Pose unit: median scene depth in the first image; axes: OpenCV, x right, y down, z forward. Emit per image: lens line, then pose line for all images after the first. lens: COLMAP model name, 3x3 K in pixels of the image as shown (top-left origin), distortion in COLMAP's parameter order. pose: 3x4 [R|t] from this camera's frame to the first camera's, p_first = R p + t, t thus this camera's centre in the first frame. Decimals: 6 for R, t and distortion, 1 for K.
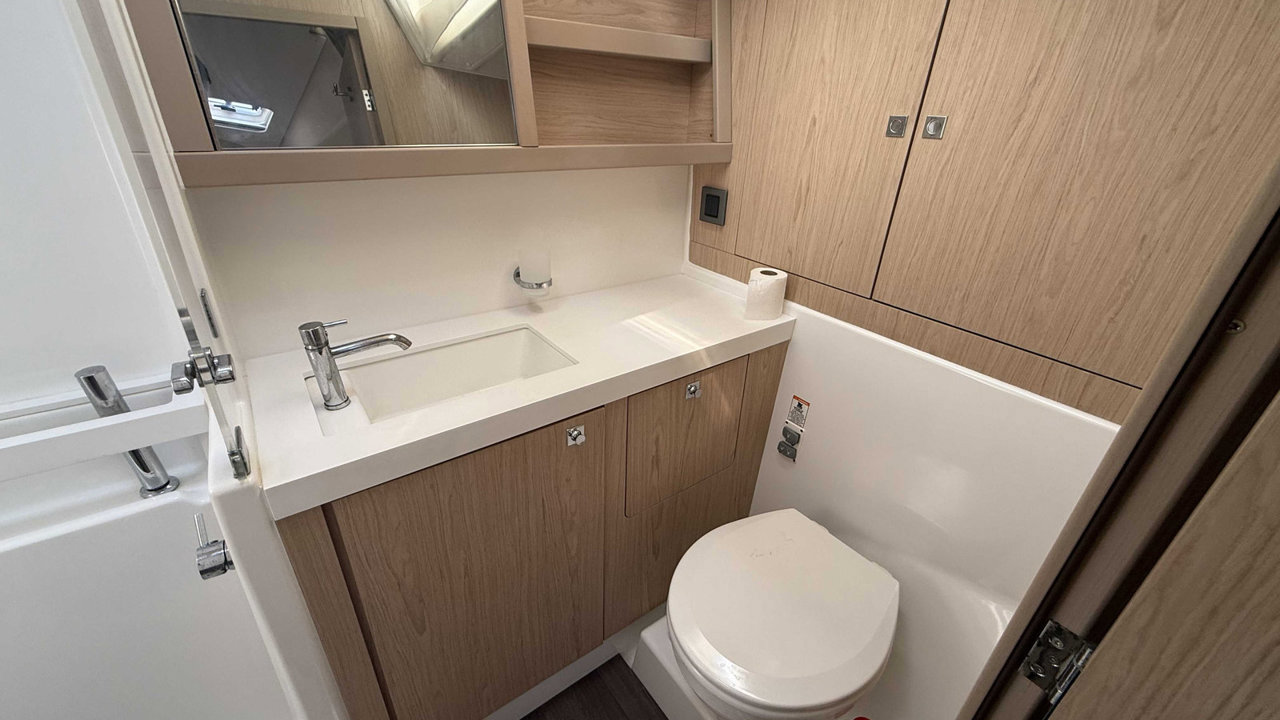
lens RADIAL K [[510.0, 0, 638.5], [0, 510.0, 358.5], [0, 0, 1]] dist [0.000957, -0.000298]
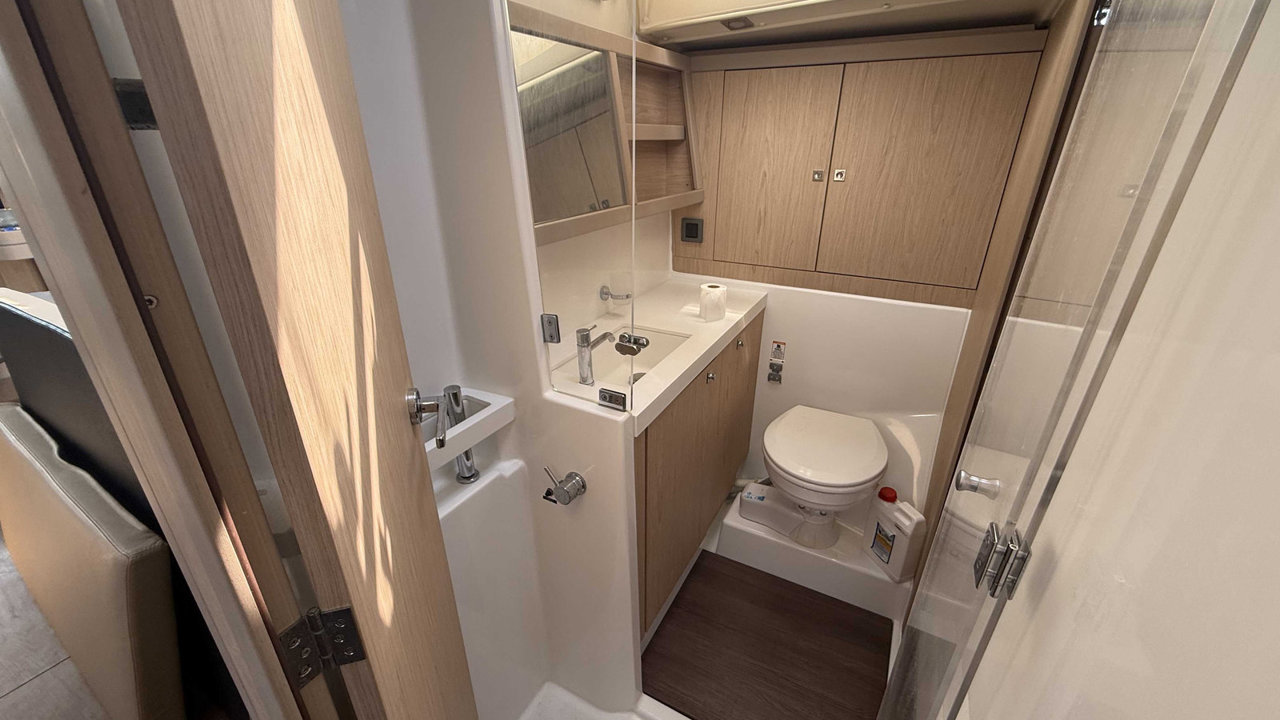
lens RADIAL K [[510.0, 0, 638.5], [0, 510.0, 358.5], [0, 0, 1]] dist [0.000957, -0.000298]
pose [[0.902406, -0.205529, 0.378711, -0.727961], [0.224507, 0.974453, -0.006119, 0.043323], [-0.367778, 0.090545, 0.925495, -0.324826]]
